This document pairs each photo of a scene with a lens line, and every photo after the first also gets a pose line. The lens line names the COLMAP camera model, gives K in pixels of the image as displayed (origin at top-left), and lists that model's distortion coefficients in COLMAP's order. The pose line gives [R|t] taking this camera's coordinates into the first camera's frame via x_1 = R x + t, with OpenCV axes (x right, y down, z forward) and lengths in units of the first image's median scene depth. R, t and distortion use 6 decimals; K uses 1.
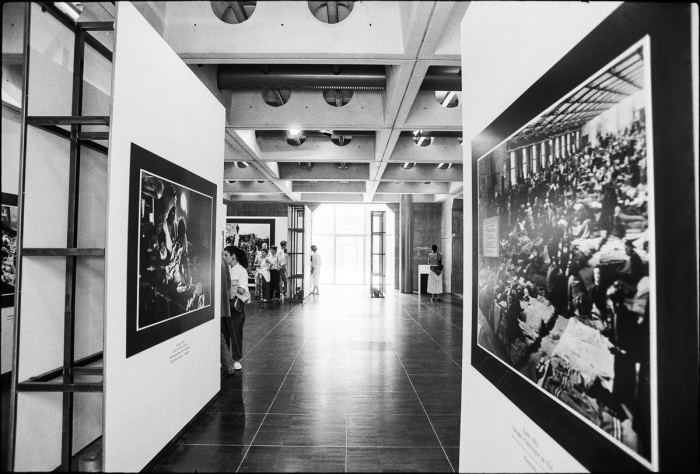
lens RADIAL K [[397.6, 0, 350.5], [0, 397.6, 238.8], [0, 0, 1]] dist [-0.031451, -0.001347]
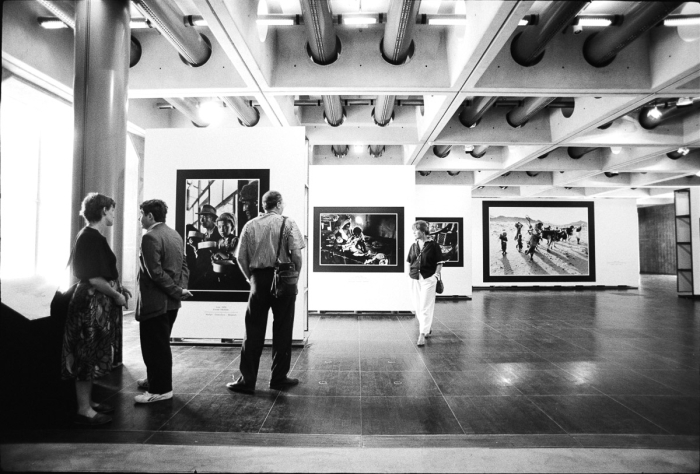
lens RADIAL K [[397.6, 0, 352.0], [0, 397.6, 237.5], [0, 0, 1]] dist [-0.031451, -0.001347]
pose [[-0.018044, -0.037854, -0.999120, 2.335061], [0.037215, 0.998565, -0.038505, 0.128855], [0.999144, -0.037877, -0.016610, 1.157327]]
